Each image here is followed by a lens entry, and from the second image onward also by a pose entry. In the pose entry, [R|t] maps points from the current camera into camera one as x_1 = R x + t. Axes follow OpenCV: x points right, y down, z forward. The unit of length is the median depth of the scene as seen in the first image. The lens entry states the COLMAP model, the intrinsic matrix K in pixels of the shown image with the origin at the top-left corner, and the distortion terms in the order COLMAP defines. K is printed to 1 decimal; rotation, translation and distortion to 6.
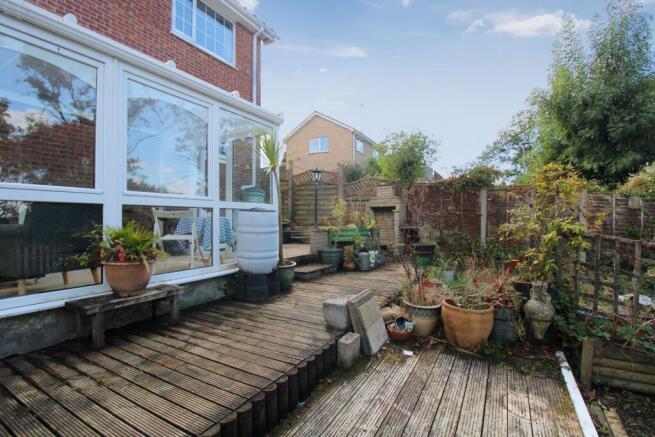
lens RADIAL K [[307.6, 0, 331.3], [0, 307.6, 216.7], [0, 0, 1]] dist [-0.001252, -0.011865]
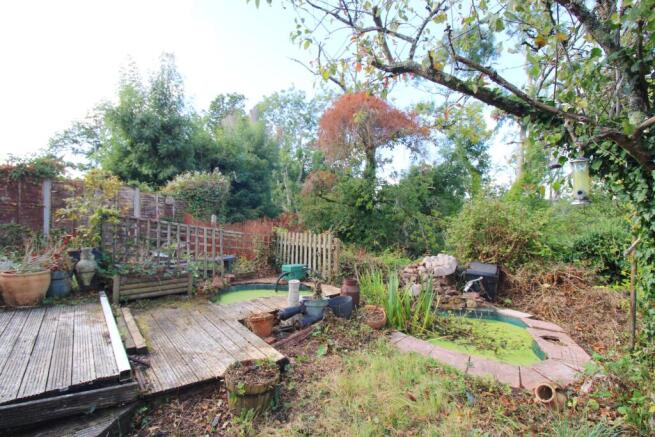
lens RADIAL K [[307.6, 0, 331.3], [0, 307.6, 216.7], [0, 0, 1]] dist [-0.001252, -0.011865]
pose [[0.360599, -0.003387, 0.932715, -0.109501], [-0.003776, 0.999980, 0.005092, 0.020547], [-0.932713, -0.005358, 0.360579, -0.253270]]
